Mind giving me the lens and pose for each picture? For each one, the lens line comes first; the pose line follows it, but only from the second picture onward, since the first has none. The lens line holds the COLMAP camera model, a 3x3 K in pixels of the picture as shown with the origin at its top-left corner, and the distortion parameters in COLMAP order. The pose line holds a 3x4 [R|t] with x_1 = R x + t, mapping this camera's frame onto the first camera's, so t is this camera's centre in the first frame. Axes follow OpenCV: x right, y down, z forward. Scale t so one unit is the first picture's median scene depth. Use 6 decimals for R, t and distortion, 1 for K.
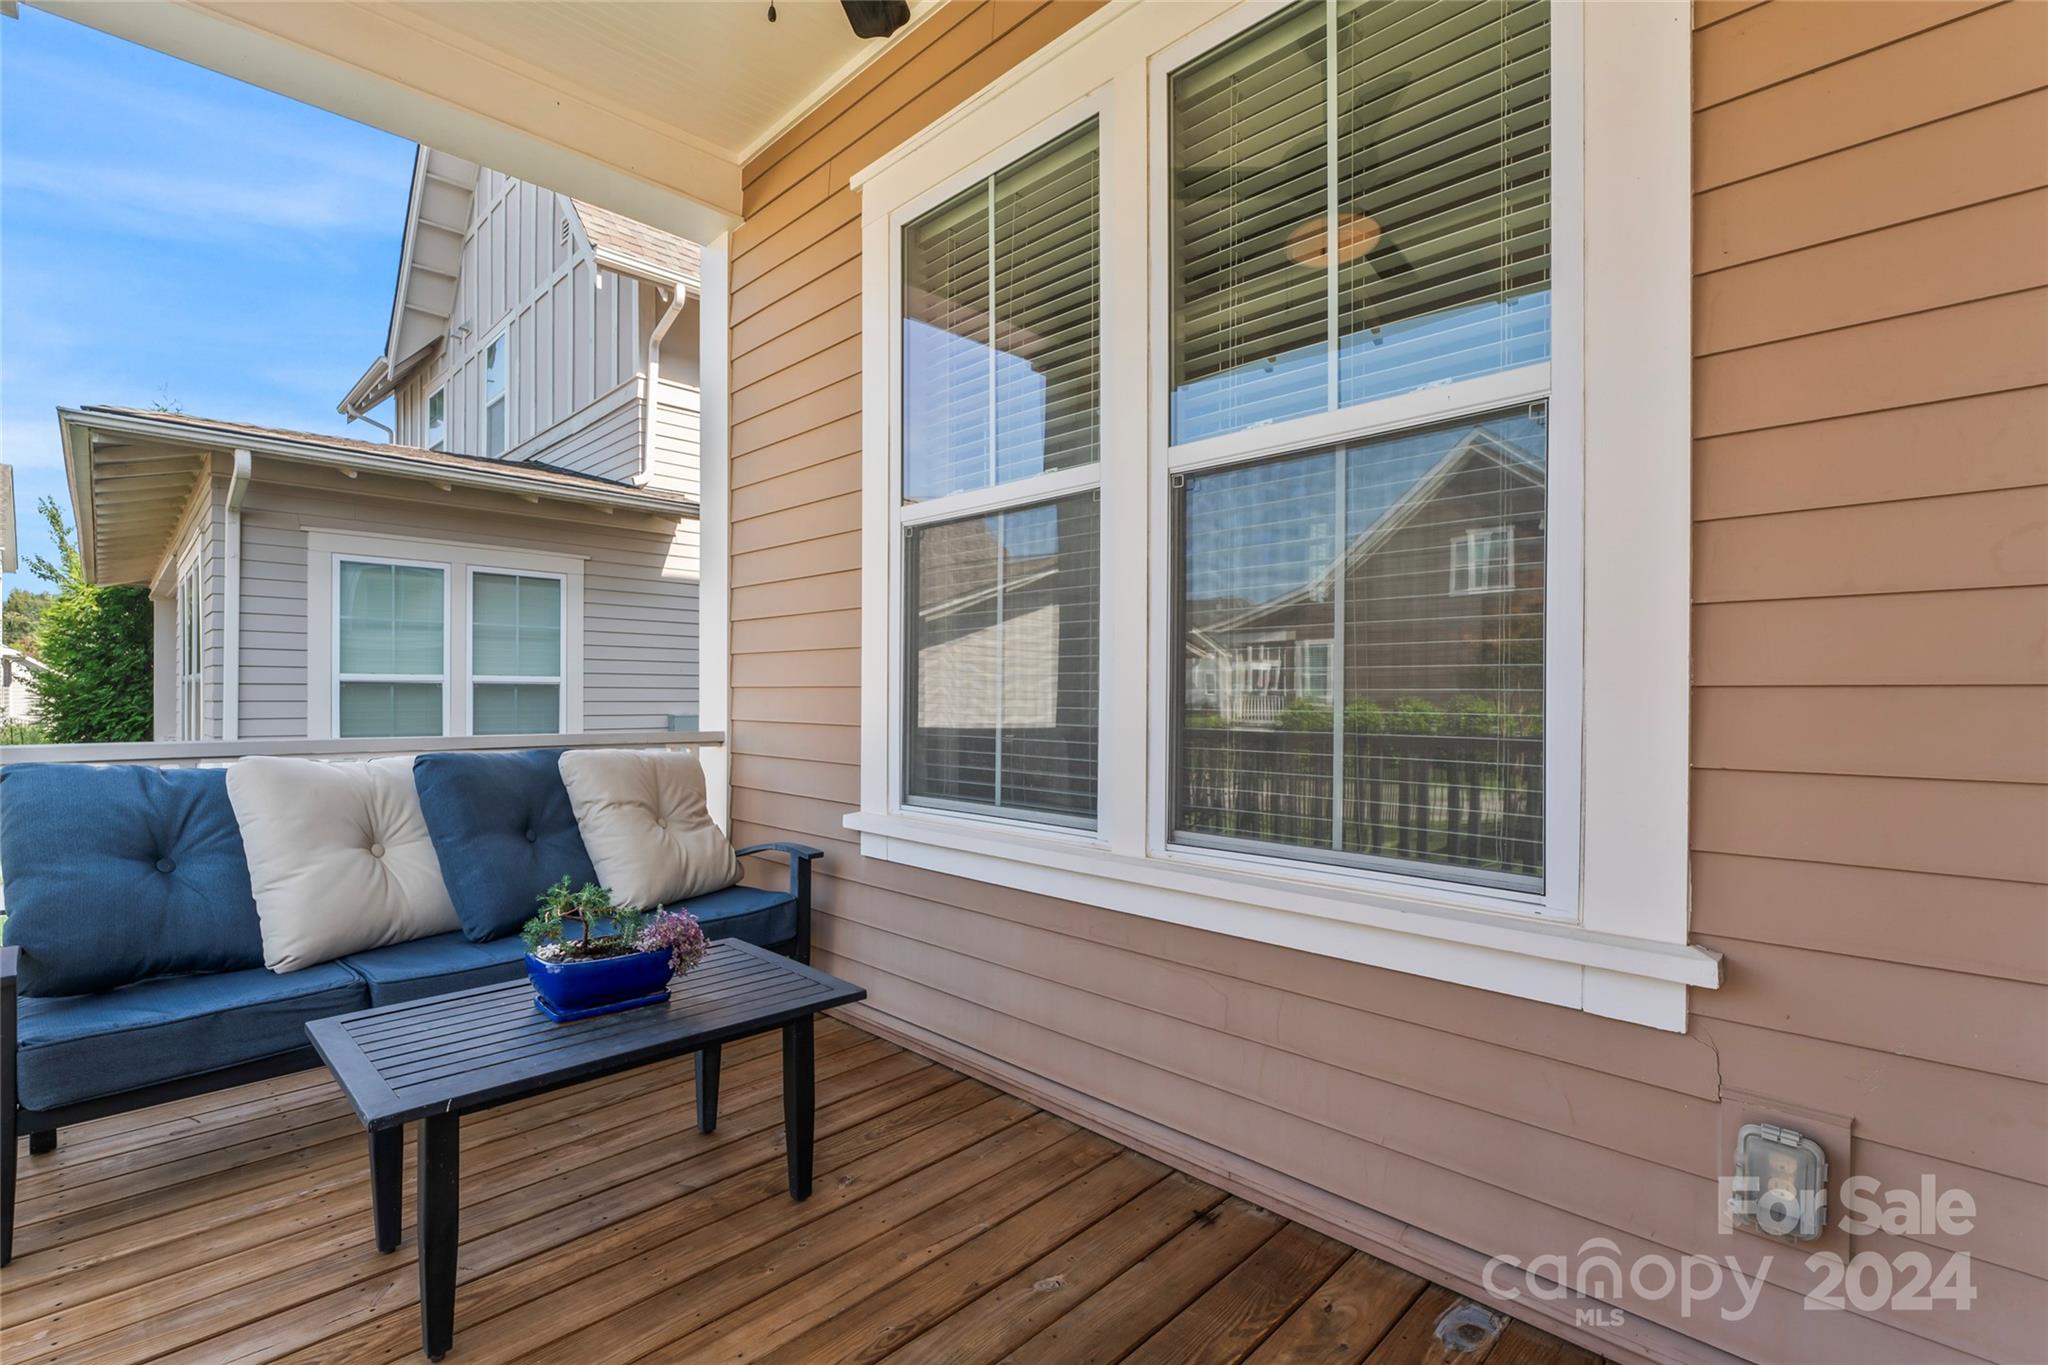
lens RADIAL K [[931.2, 0, 1020.9], [0, 931.2, 694.7], [0, 0, 1]] dist [-0.002161, -0.001243]
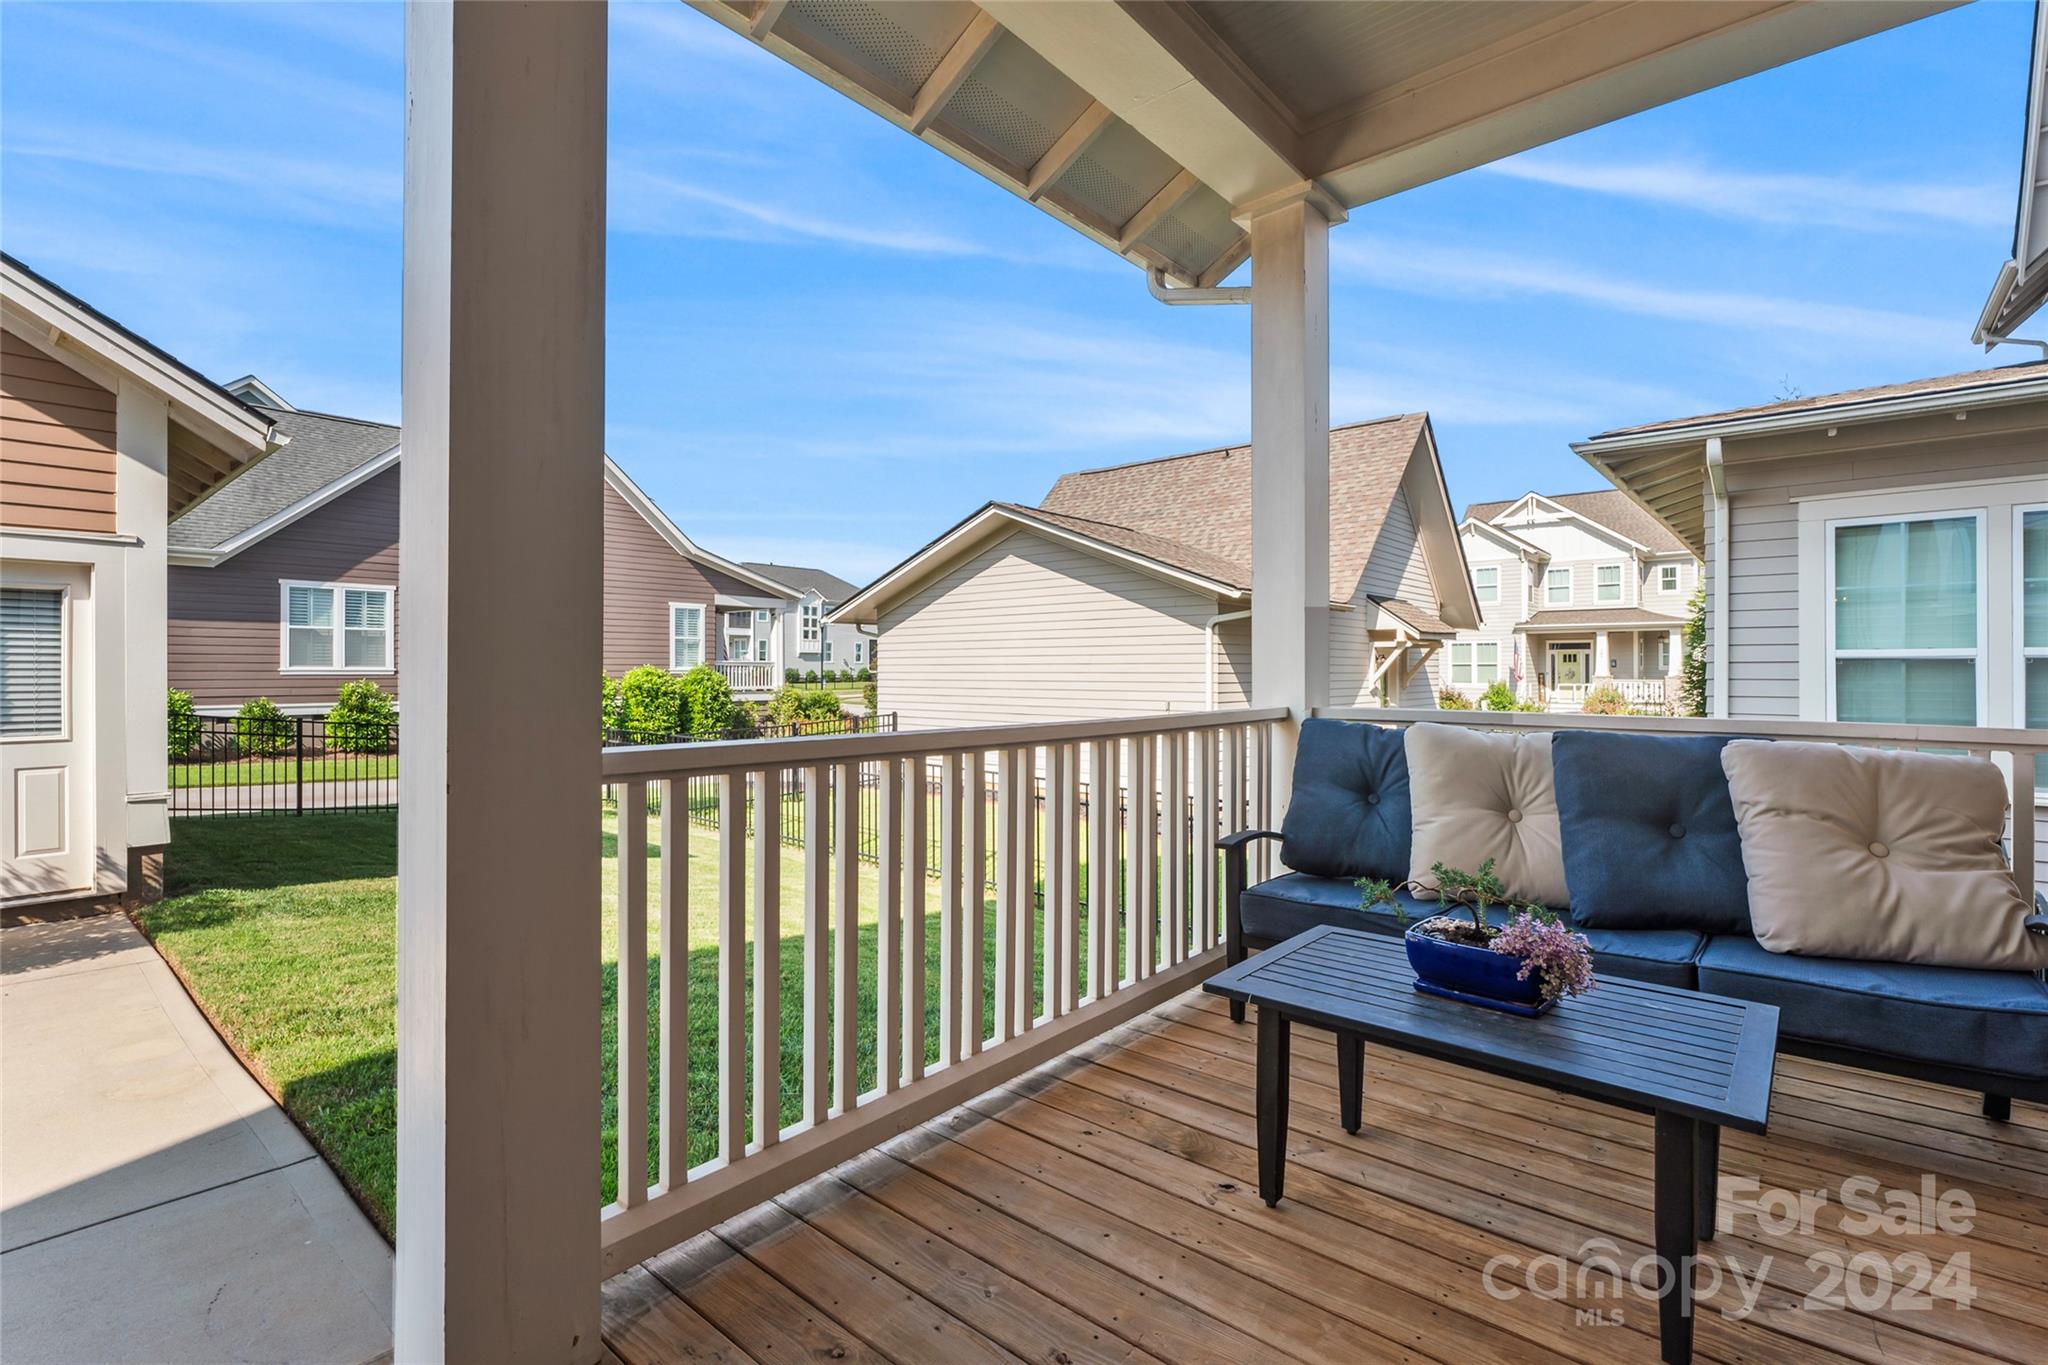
lens RADIAL K [[931.2, 0, 1008.6], [0, 931.2, 671.2], [0, 0, 1]] dist [-0.002161, -0.001243]
pose [[0.070413, -0.002781, -0.997514, 0.159788], [0.000393, 0.999996, -0.002761, 0.000434], [0.997518, -0.000198, 0.070414, 0.150938]]
